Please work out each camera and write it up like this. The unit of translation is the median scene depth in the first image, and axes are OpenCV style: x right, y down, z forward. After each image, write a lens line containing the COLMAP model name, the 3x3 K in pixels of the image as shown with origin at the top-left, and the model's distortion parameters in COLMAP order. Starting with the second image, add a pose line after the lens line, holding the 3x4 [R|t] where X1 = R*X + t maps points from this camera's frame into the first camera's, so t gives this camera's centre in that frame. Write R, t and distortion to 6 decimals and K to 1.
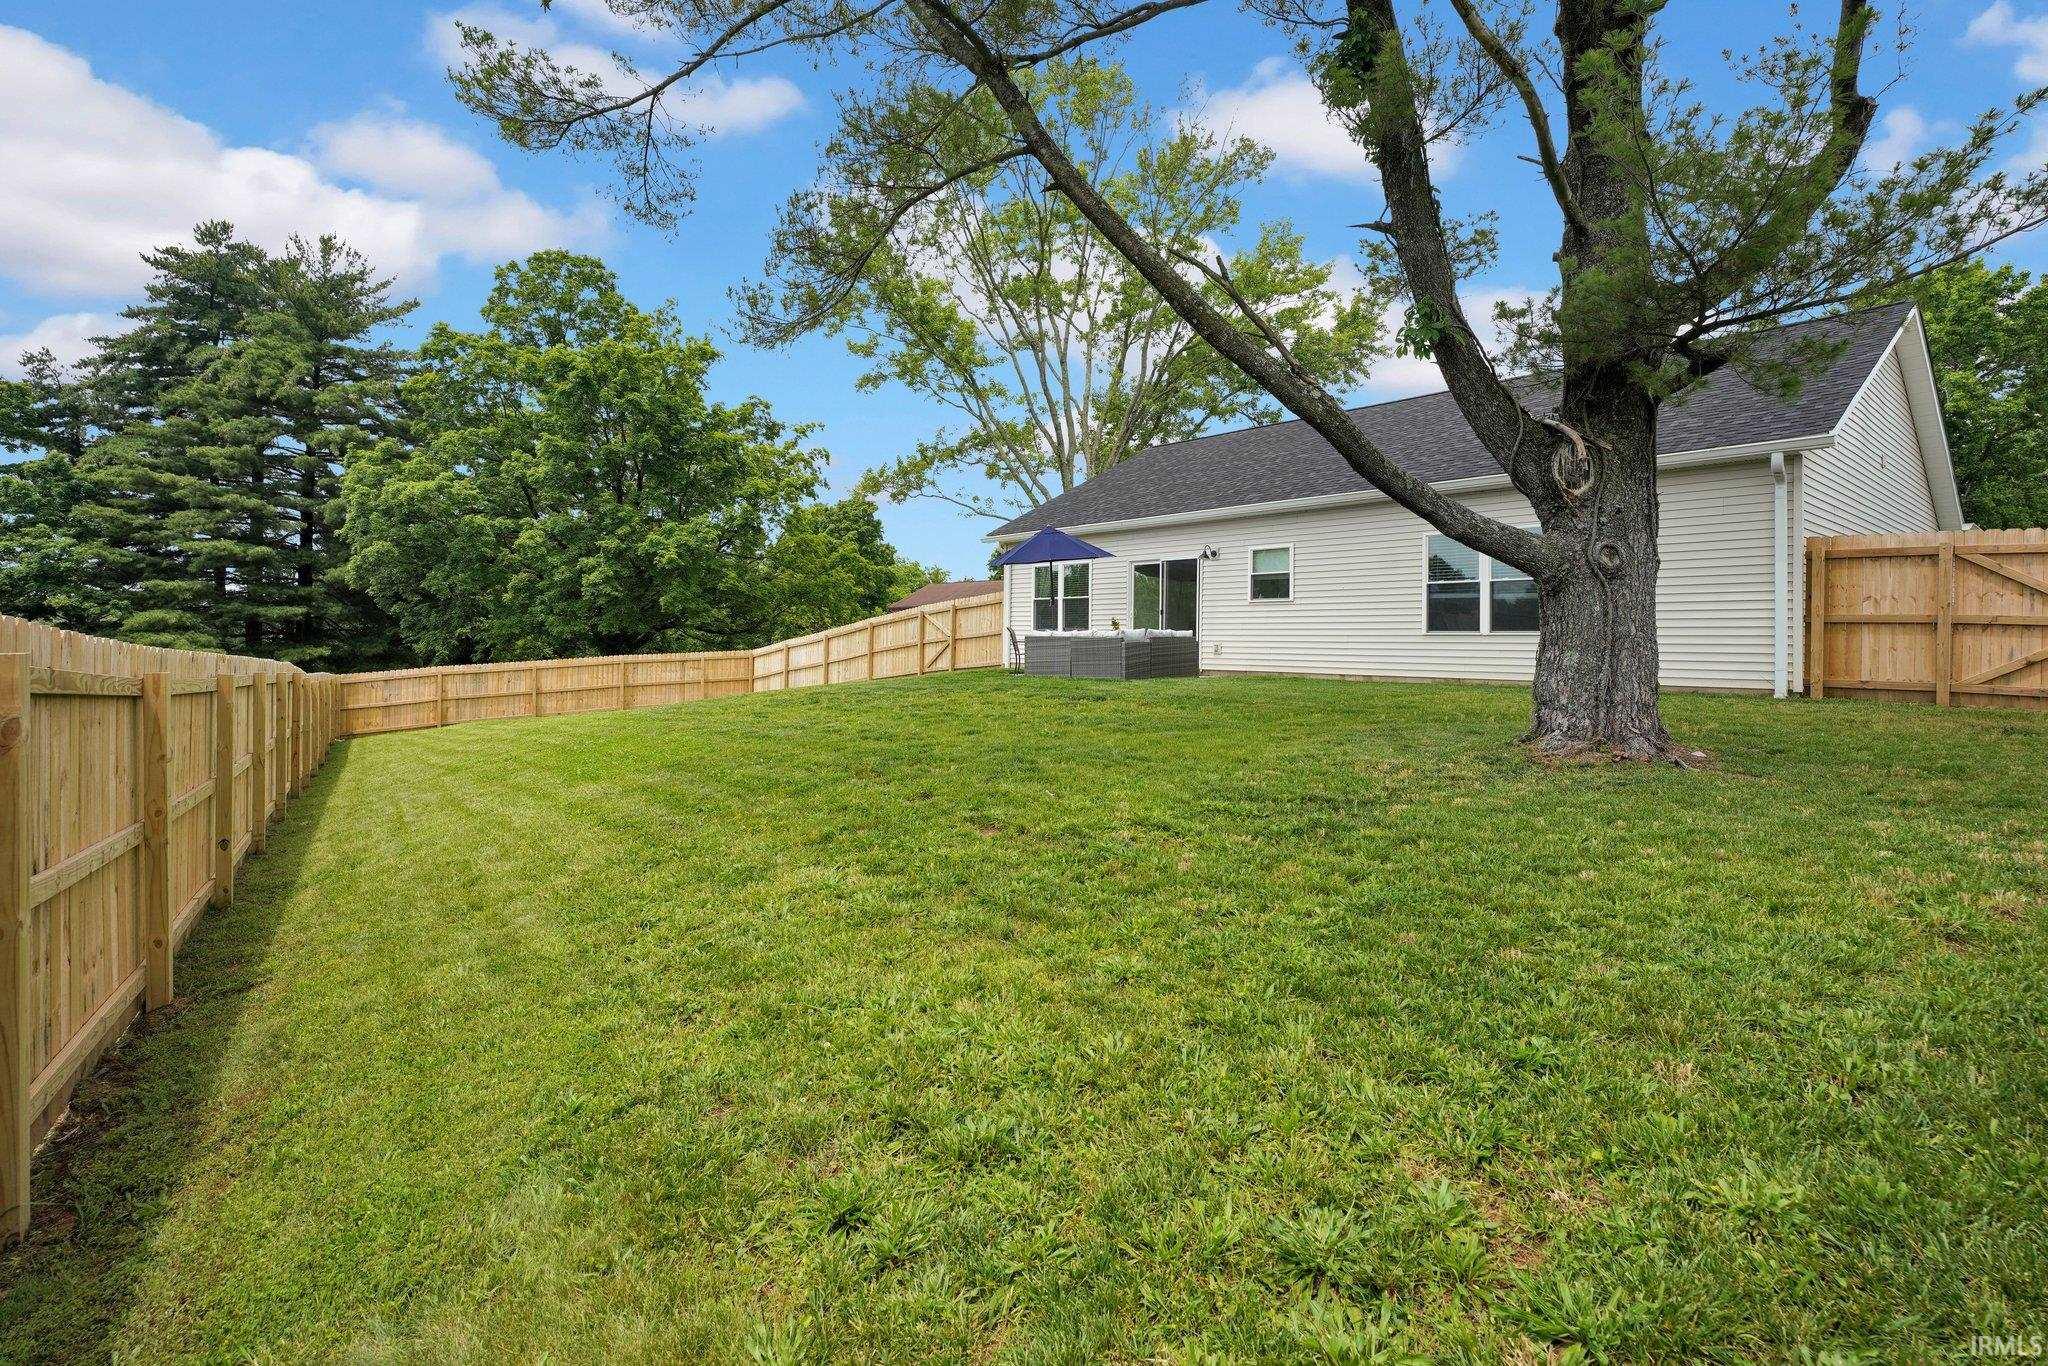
lens RADIAL K [[965.1, 0, 1020.0], [0, 965.1, 658.2], [0, 0, 1]] dist [0.000445, 0.000293]
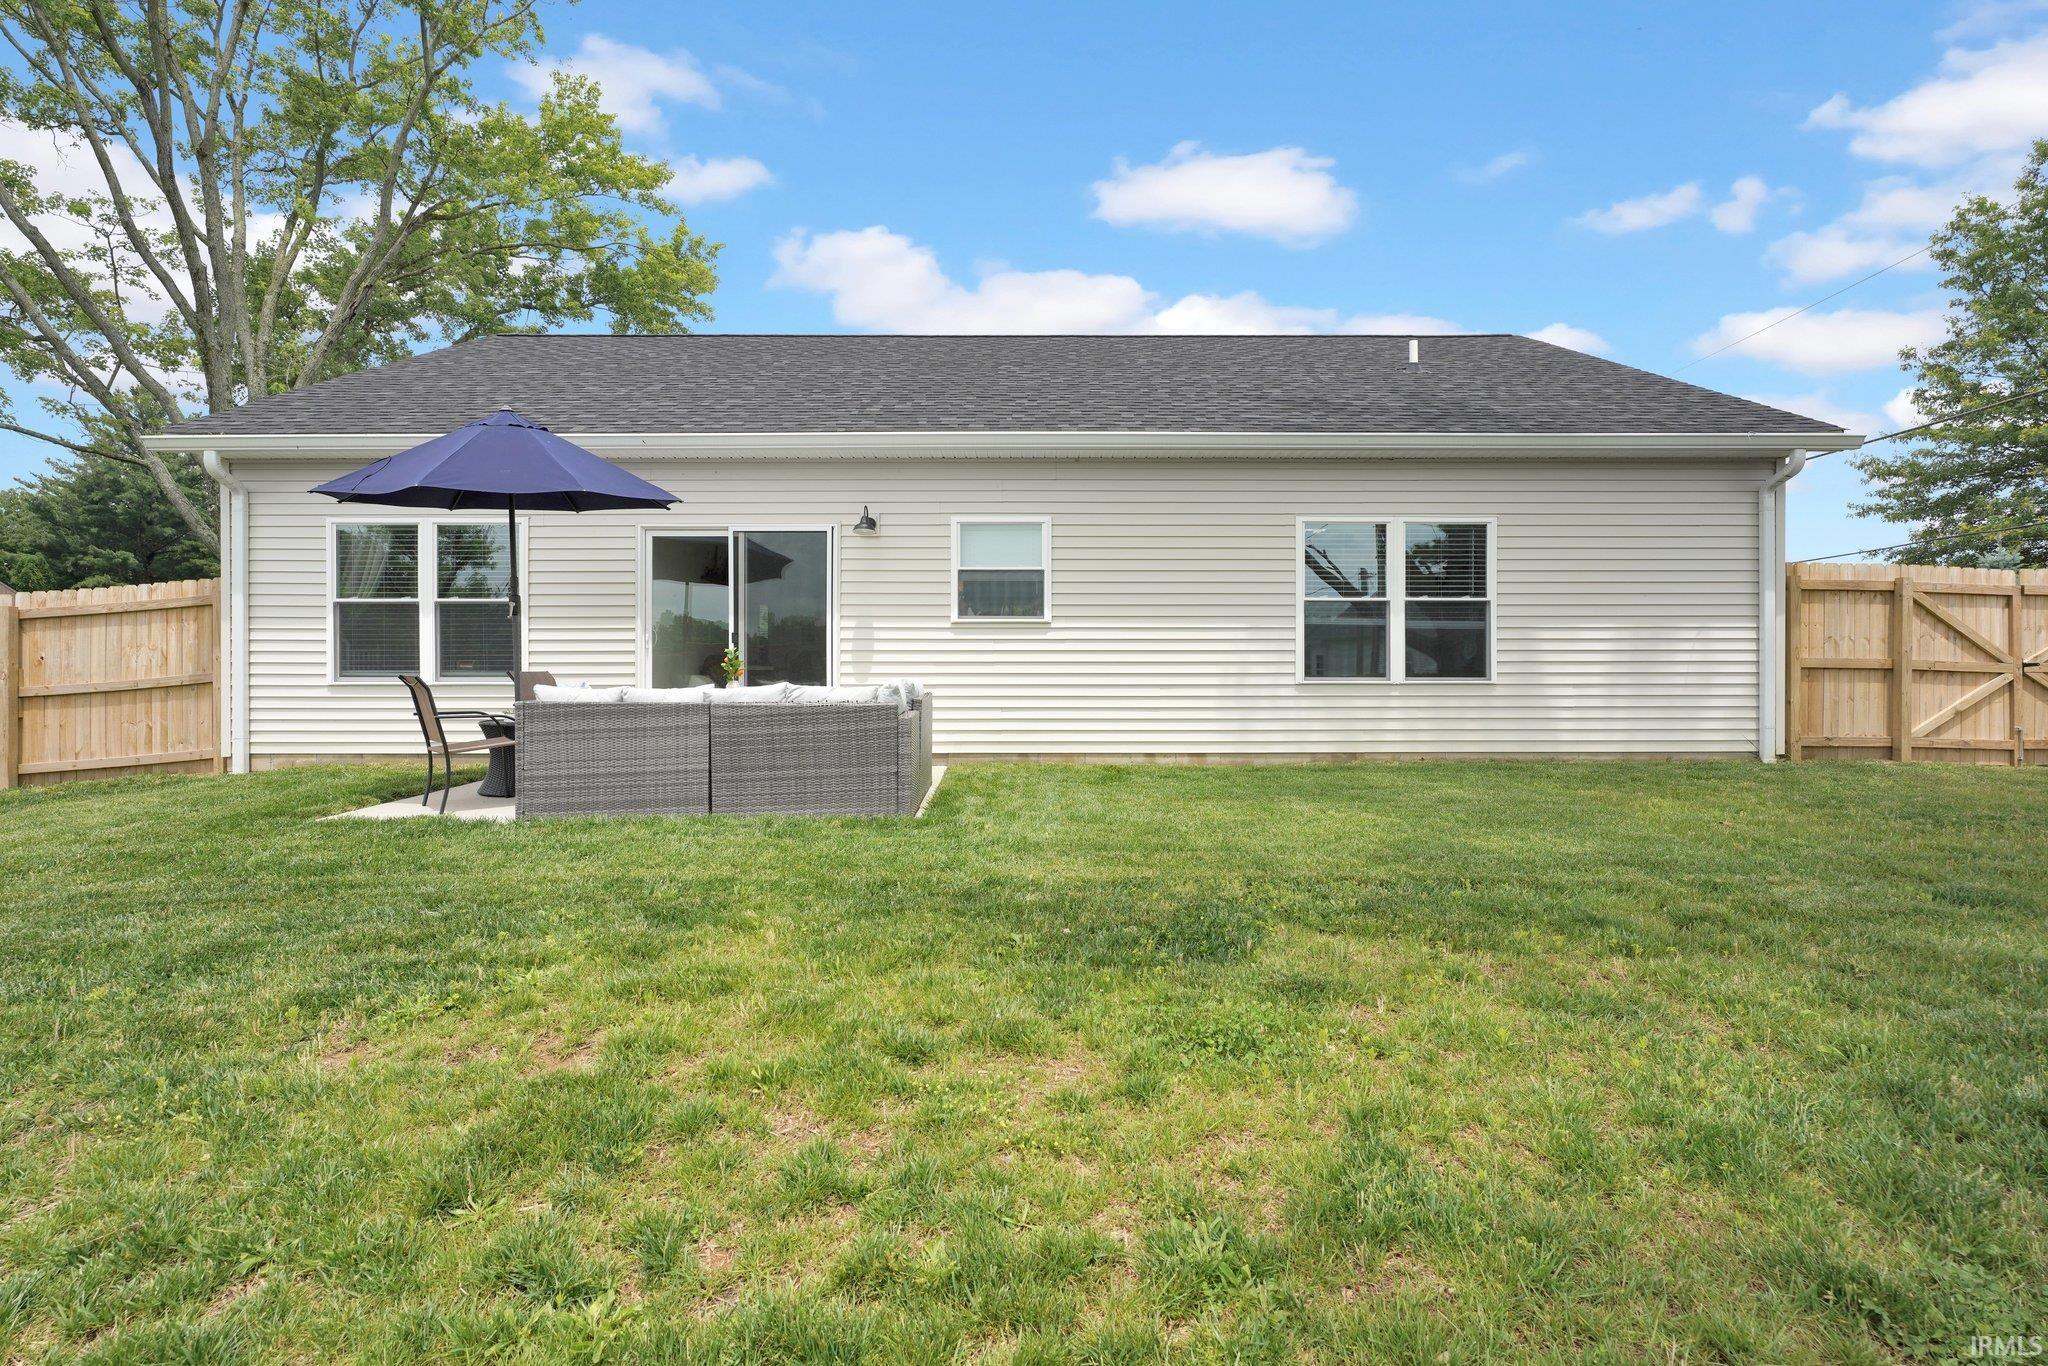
lens RADIAL K [[993.8, 0, 1024.0], [0, 993.8, 683.0], [0, 0, 1]] dist [-0.021107, -0.000100]
pose [[0.647745, -0.017906, 0.761647, -0.179494], [0.019116, 0.999791, 0.007248, -0.033755], [-0.761618, 0.009865, 0.647952, 0.754294]]
